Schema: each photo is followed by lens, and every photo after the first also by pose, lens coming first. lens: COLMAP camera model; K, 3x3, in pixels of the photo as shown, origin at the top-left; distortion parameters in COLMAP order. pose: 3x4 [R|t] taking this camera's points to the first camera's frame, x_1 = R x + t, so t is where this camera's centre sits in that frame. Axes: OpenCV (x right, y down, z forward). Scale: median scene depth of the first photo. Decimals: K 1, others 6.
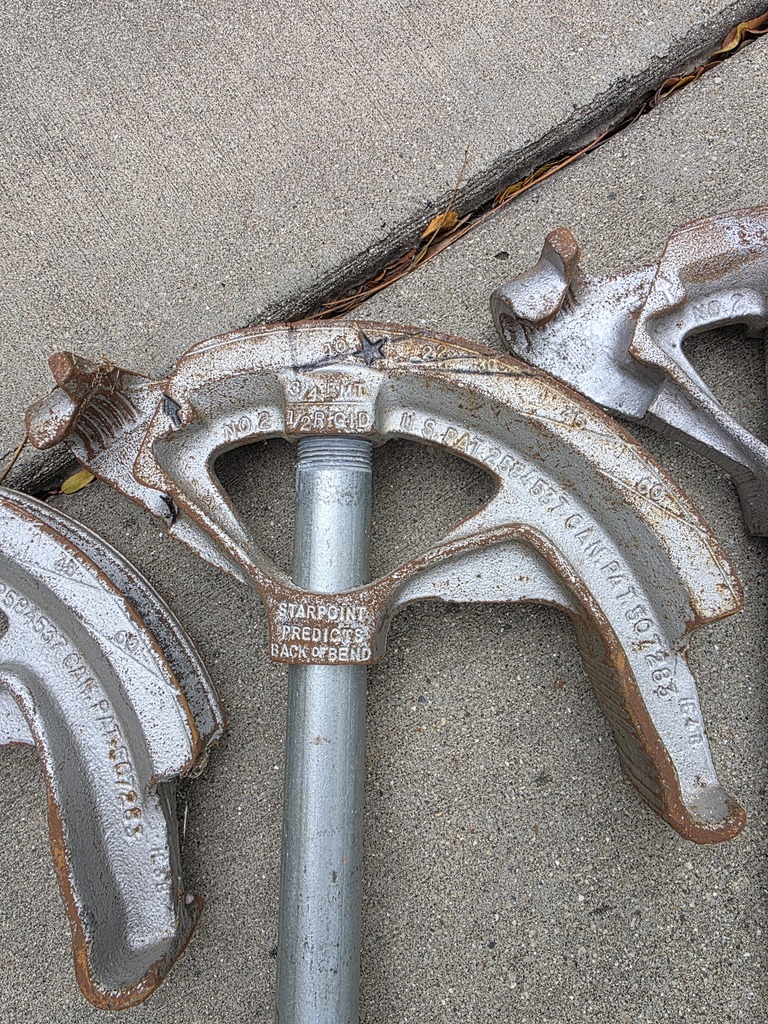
lens RADIAL K [[670.4, 0, 388.1], [0, 670.4, 499.5], [0, 0, 1]] dist [0.007173, -0.009420]
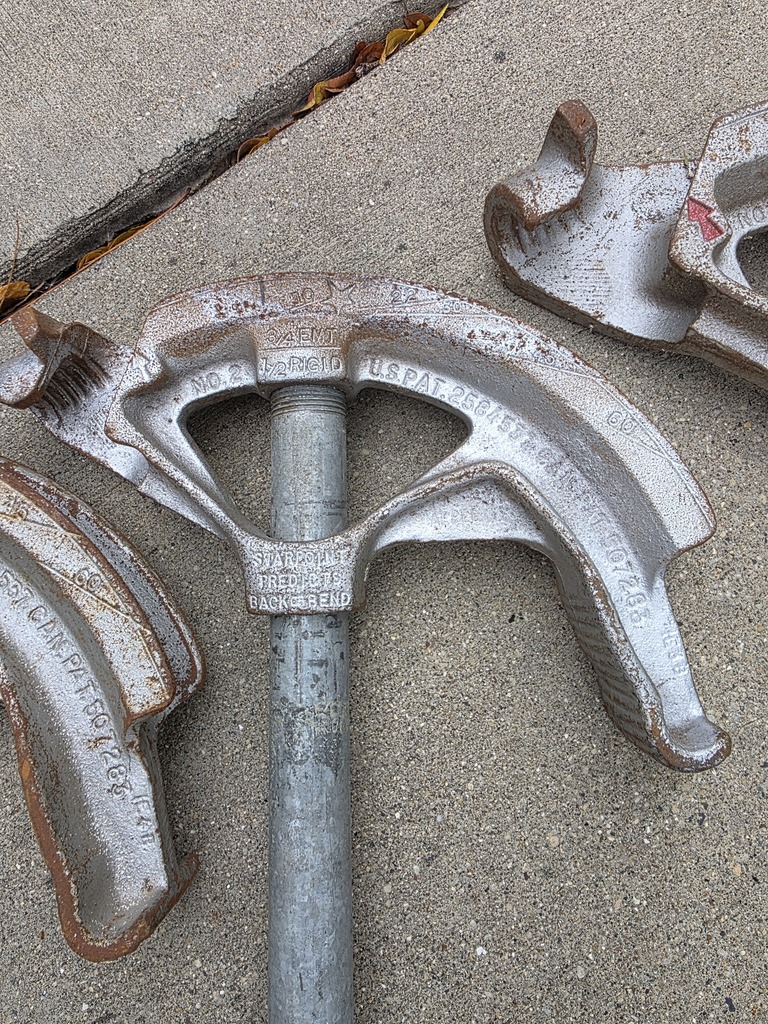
lens RADIAL K [[670.4, 0, 380.5], [0, 670.4, 501.2], [0, 0, 1]] dist [0.007173, -0.009420]
pose [[0.997542, -0.051821, 0.047176, 0.678293], [0.052982, 0.998314, -0.023706, -0.073370], [-0.045868, 0.026148, 0.998605, 0.015588]]
